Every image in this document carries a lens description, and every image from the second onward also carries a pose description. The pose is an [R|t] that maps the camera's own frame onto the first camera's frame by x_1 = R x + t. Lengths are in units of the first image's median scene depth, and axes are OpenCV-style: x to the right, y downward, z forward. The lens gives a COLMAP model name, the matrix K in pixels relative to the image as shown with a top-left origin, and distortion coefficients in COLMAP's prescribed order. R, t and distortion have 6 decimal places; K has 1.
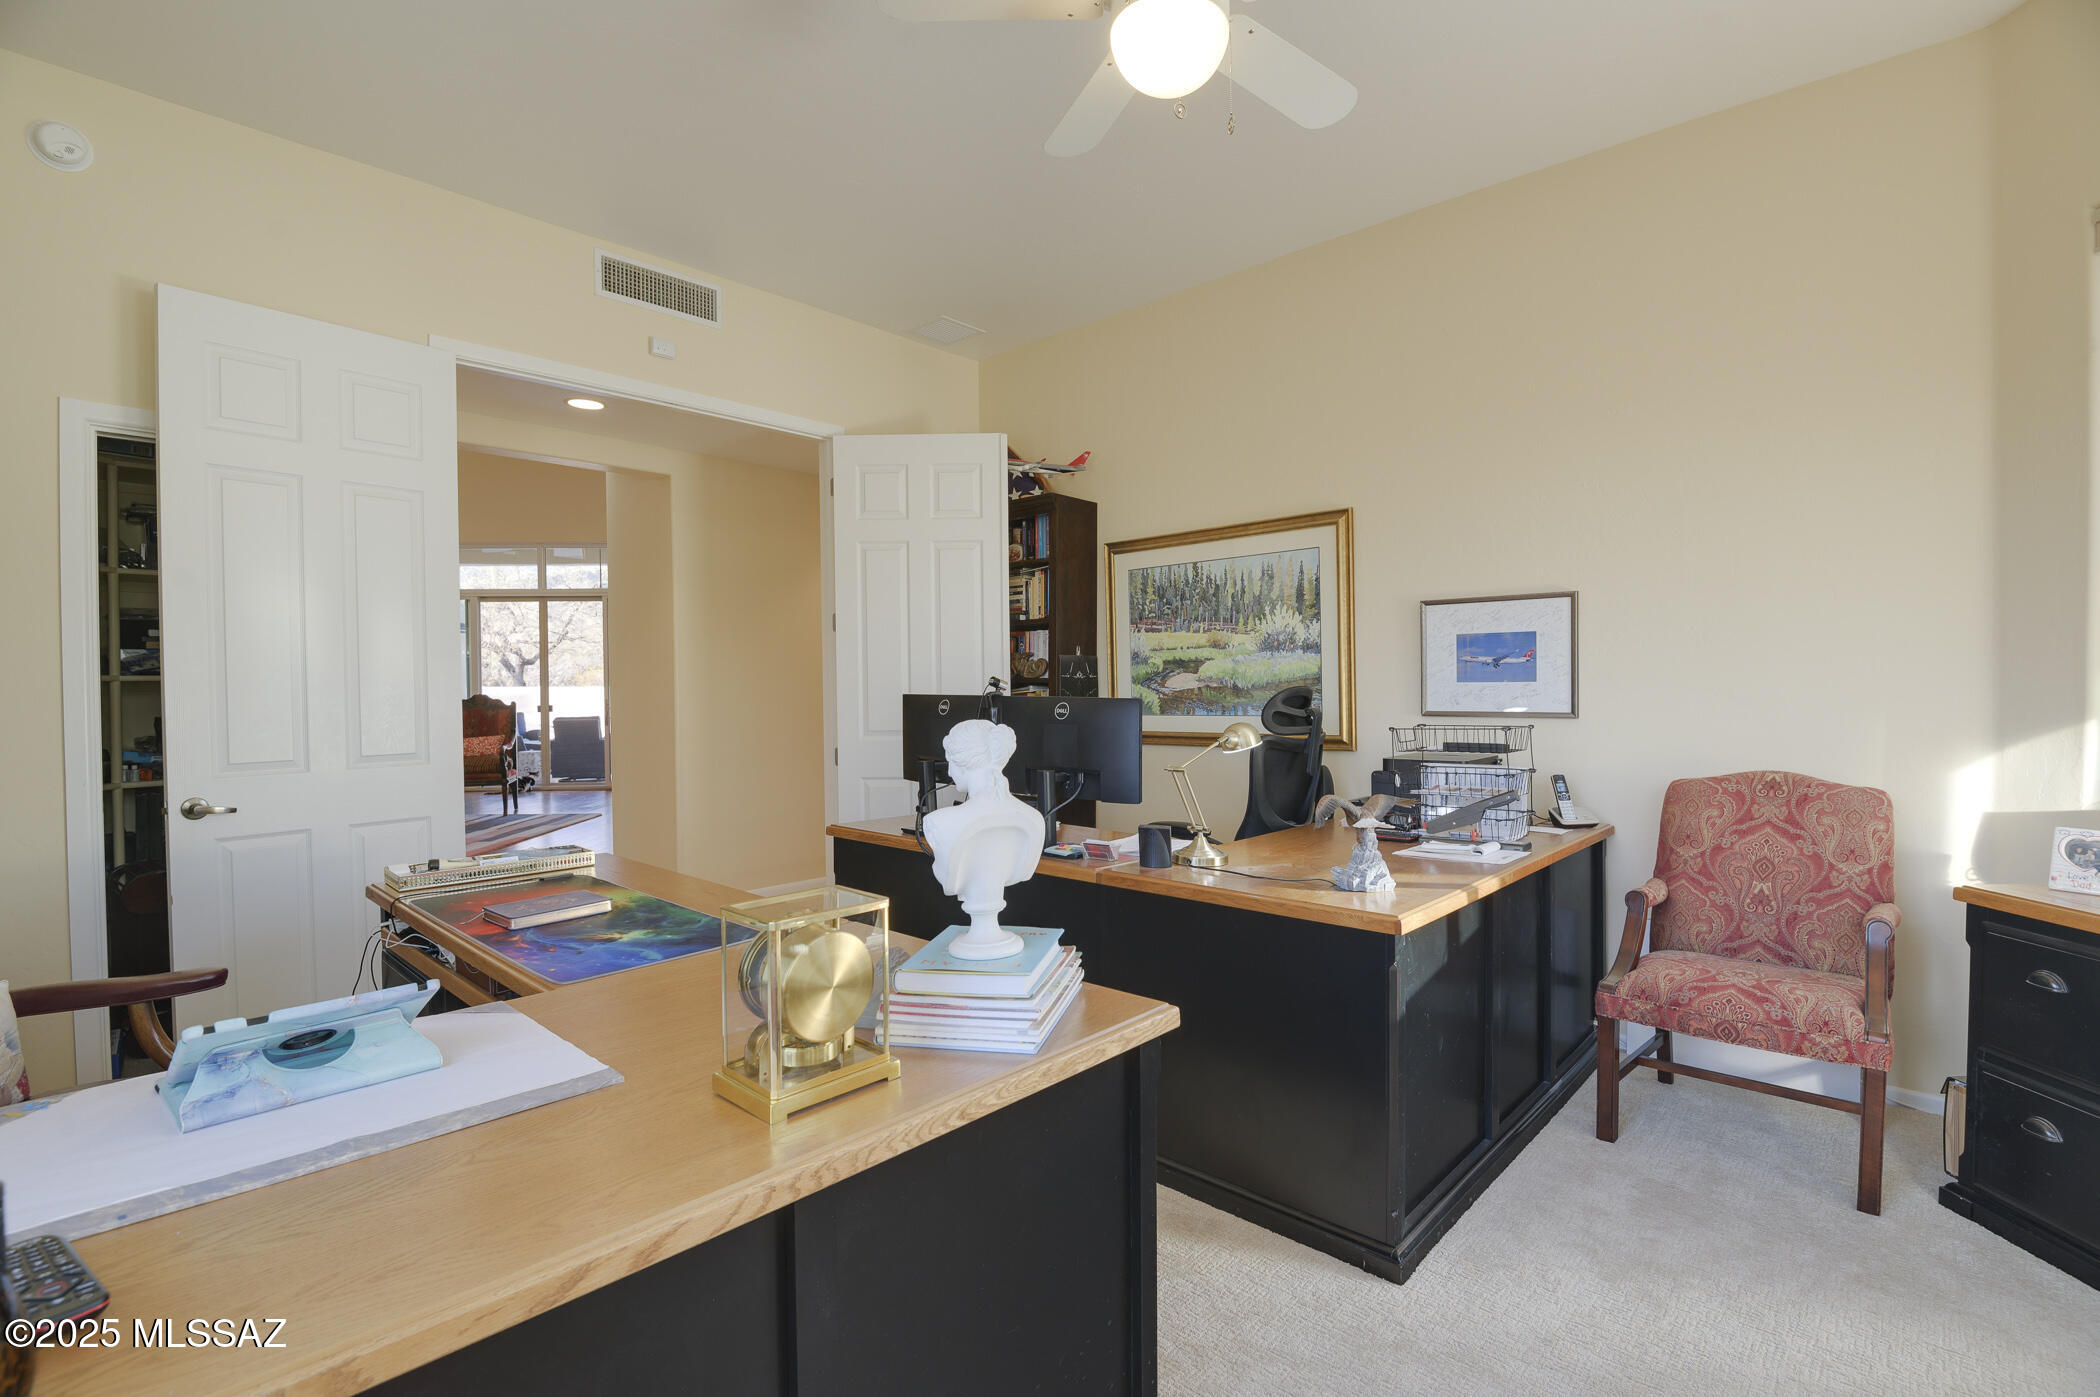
lens RADIAL K [[972.7, 0, 1056.5], [0, 972.7, 702.7], [0, 0, 1]] dist [-0.017401, -0.002787]
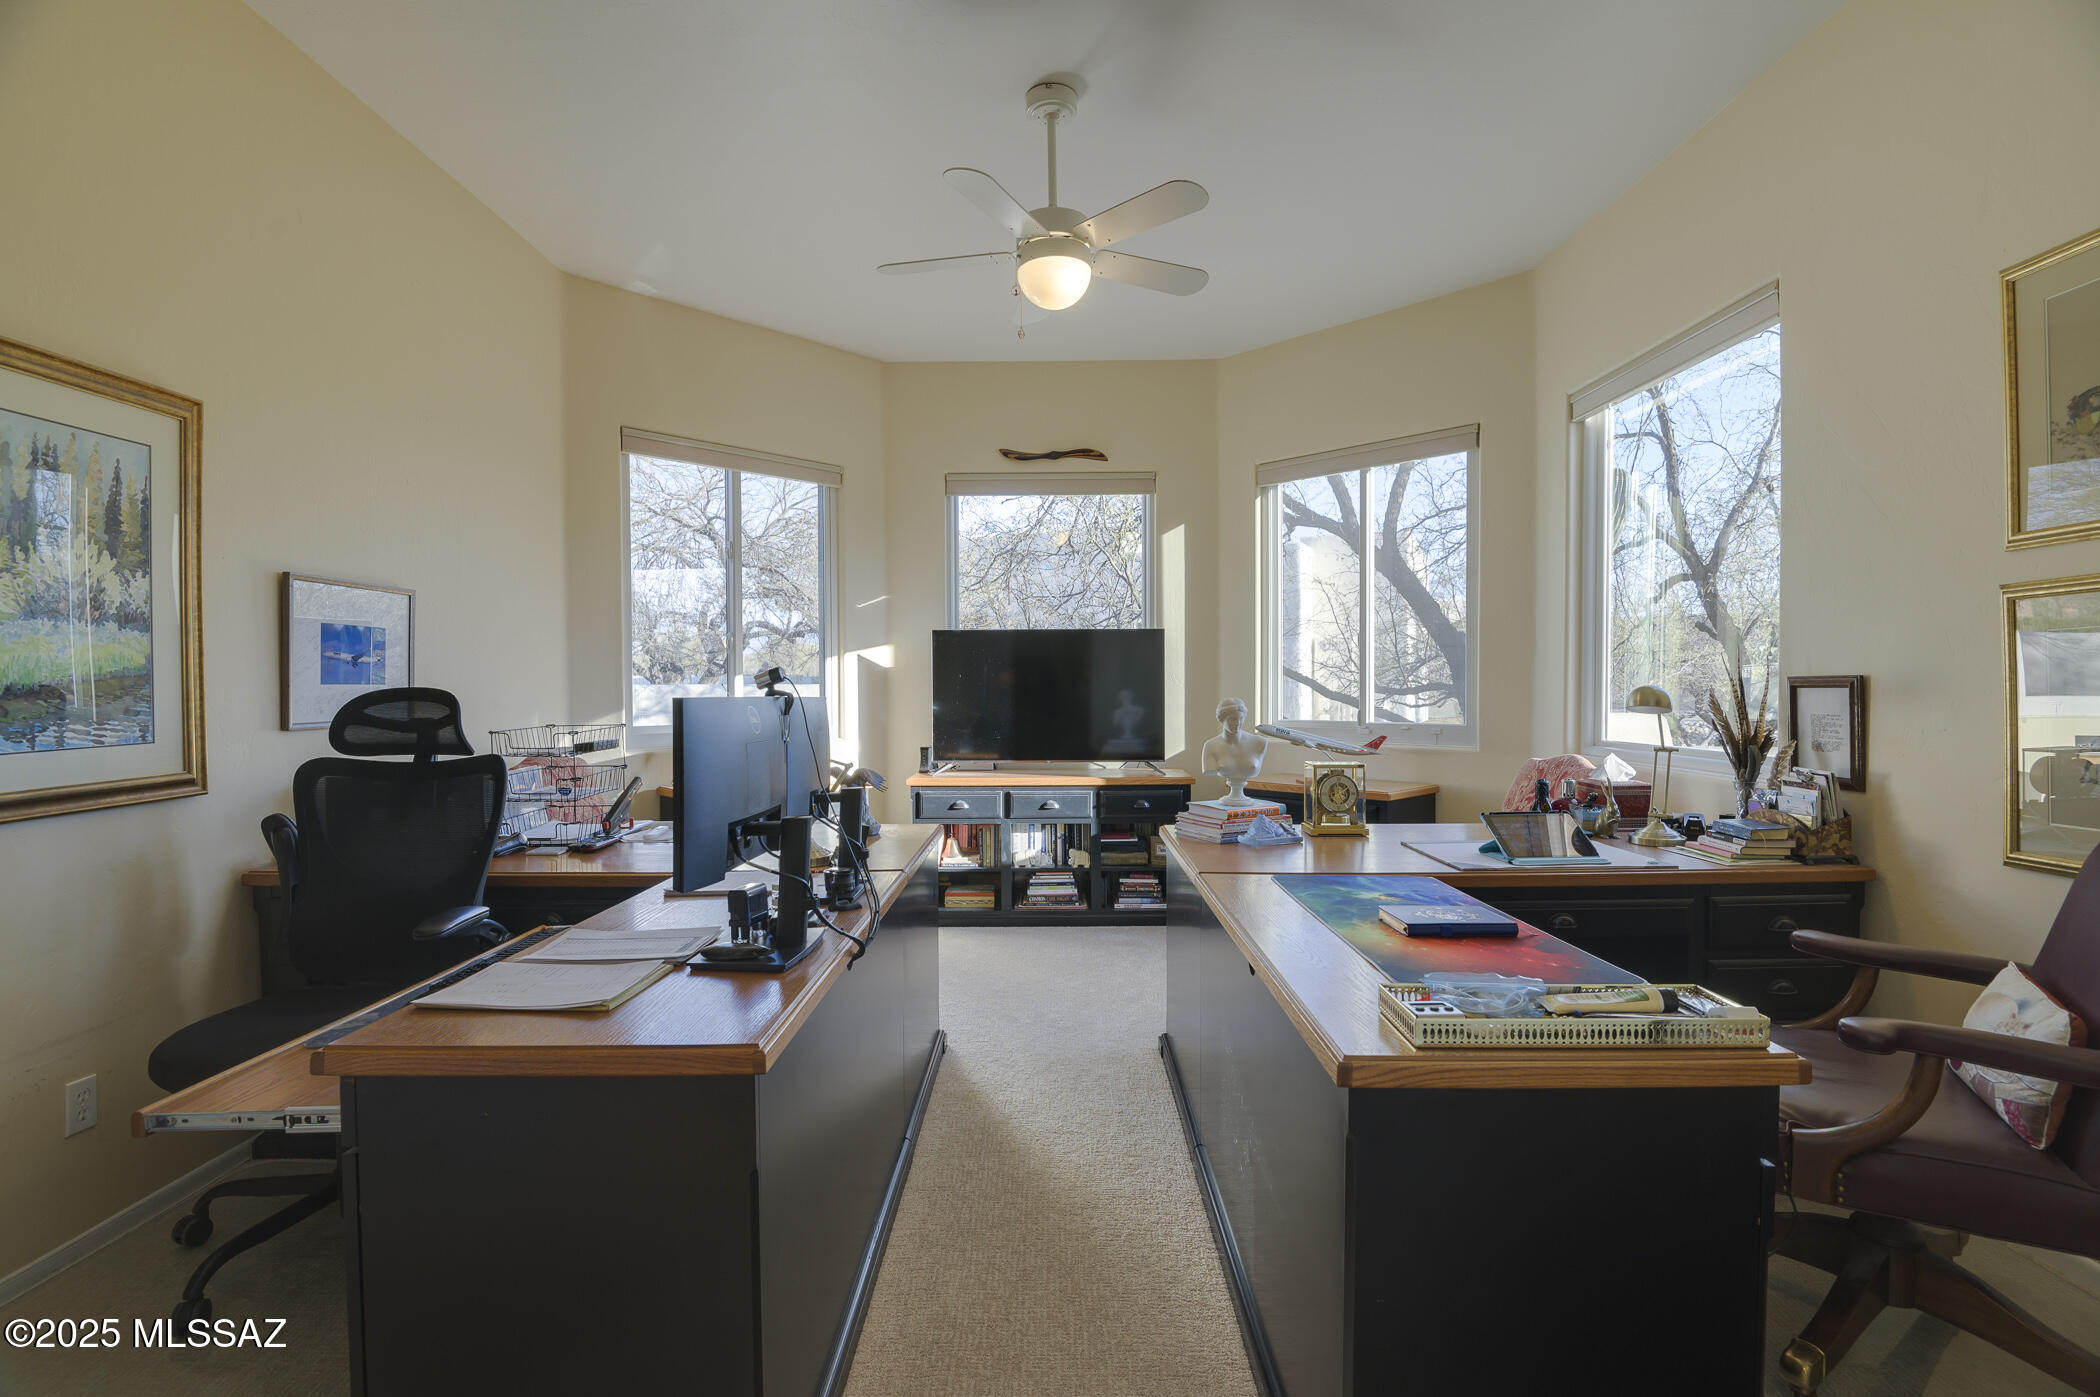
lens RADIAL K [[972.7, 0, 1049.2], [0, 972.7, 692.4], [0, 0, 1]] dist [-0.017401, -0.002787]
pose [[-0.676719, -0.001314, 0.736240, -0.493188], [0.015659, 0.999747, 0.016177, -0.016327], [-0.736075, 0.022476, -0.676527, 0.984709]]
